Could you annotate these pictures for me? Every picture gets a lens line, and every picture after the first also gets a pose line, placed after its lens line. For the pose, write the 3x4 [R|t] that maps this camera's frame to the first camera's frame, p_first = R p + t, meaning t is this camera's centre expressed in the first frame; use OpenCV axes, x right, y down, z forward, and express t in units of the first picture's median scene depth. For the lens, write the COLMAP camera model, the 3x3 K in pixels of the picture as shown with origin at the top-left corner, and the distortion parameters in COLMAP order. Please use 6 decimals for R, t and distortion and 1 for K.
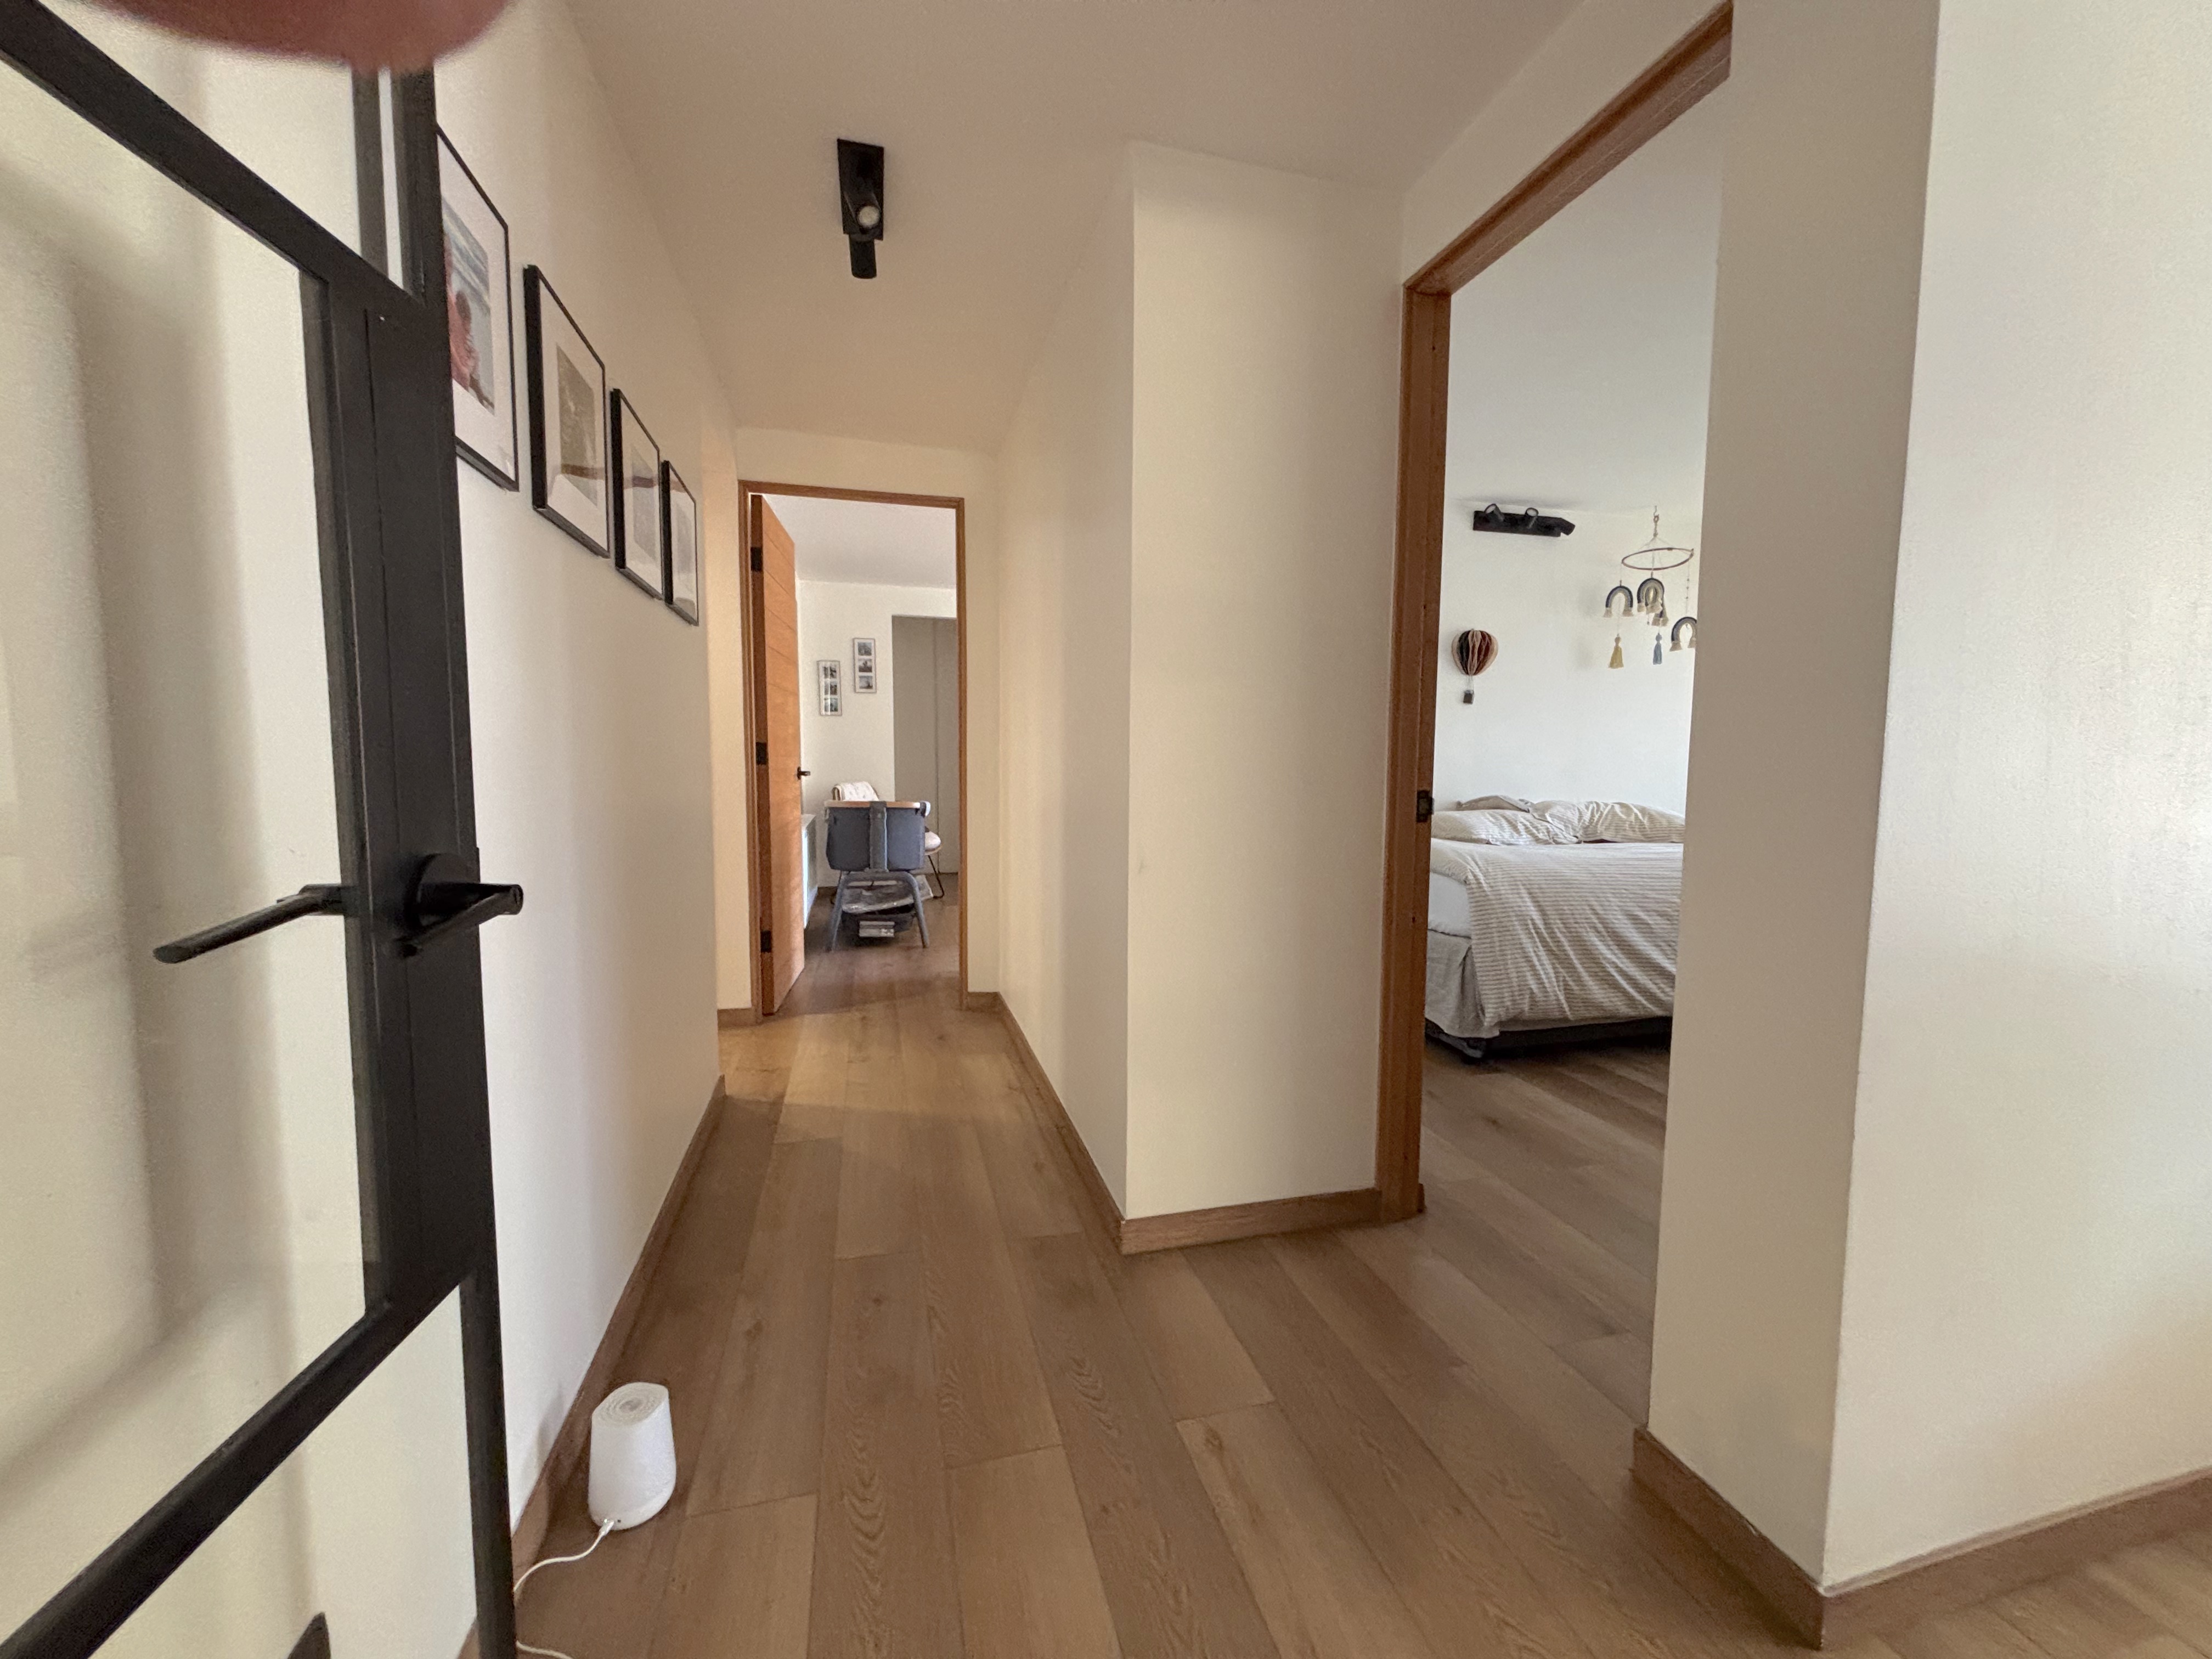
lens RADIAL K [[885.4, 0, 1122.2], [0, 885.4, 826.7], [0, 0, 1]] dist [-0.000820, -0.000136]
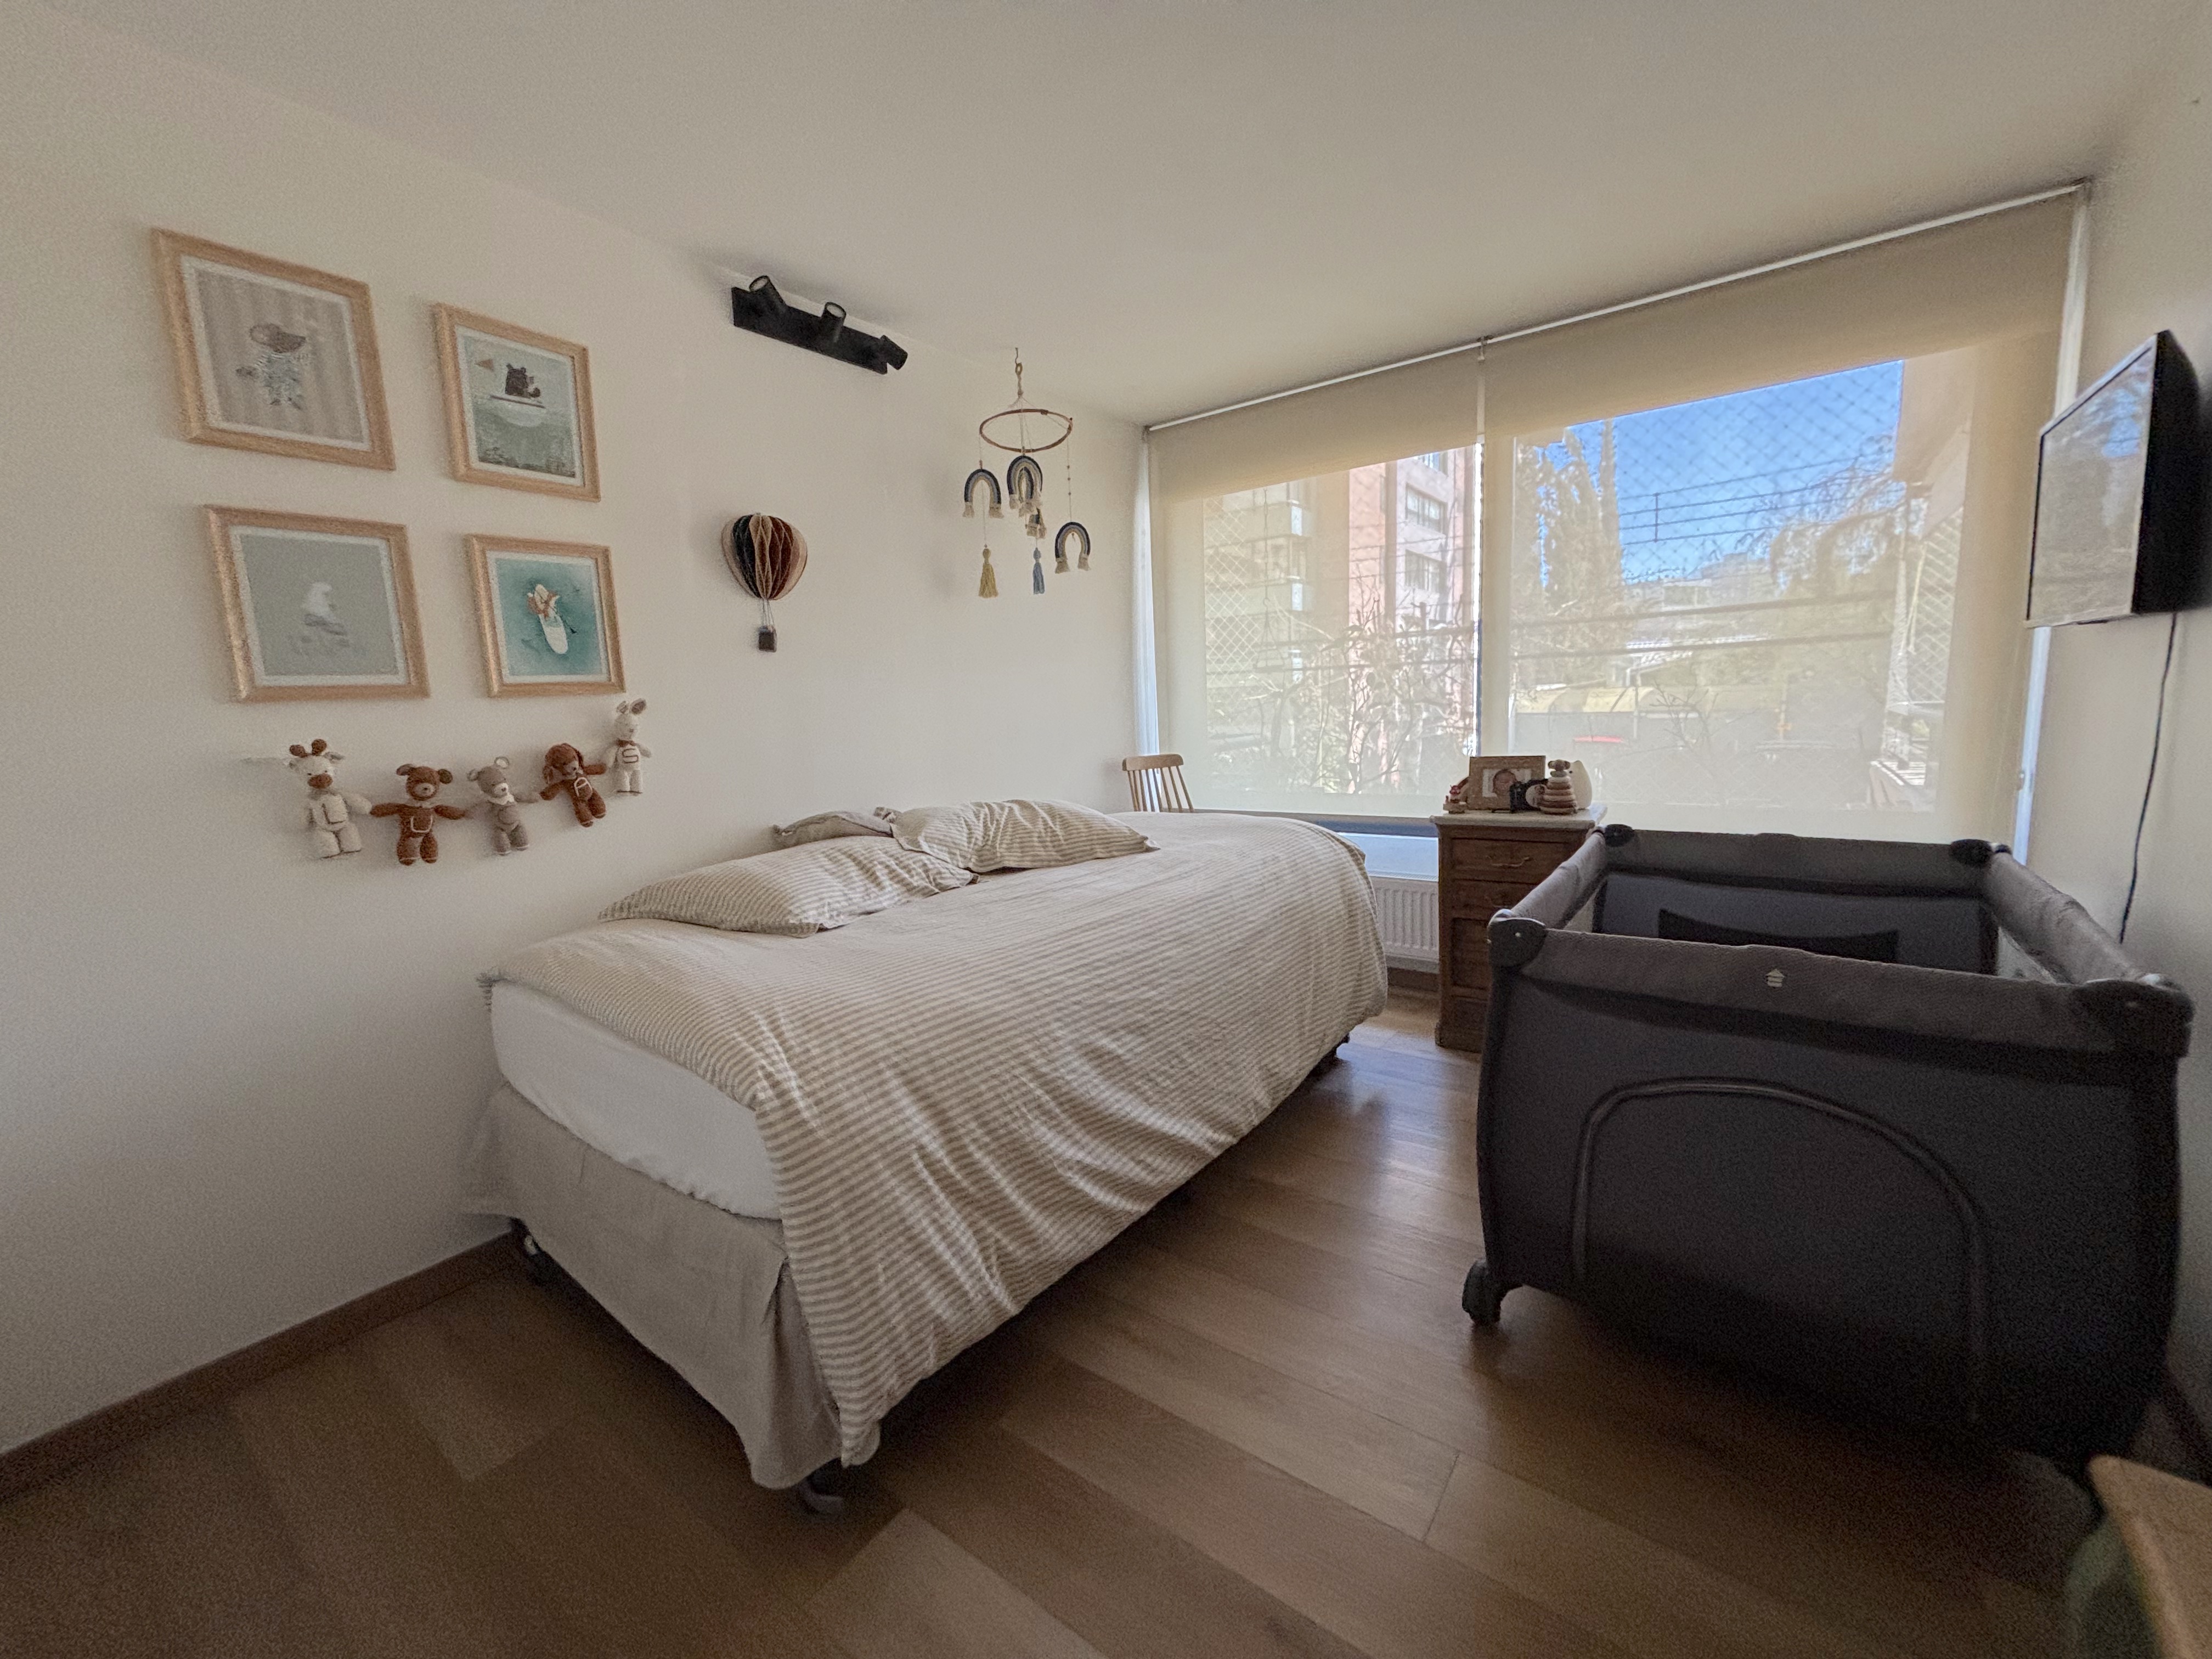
lens RADIAL K [[885.4, 0, 1090.8], [0, 885.4, 836.9], [0, 0, 1]] dist [-0.000820, -0.000136]
pose [[0.798050, -0.131668, 0.588031, 0.301043], [0.098567, 0.991216, 0.088176, -0.075647], [-0.594475, -0.012408, 0.804018, 0.616794]]
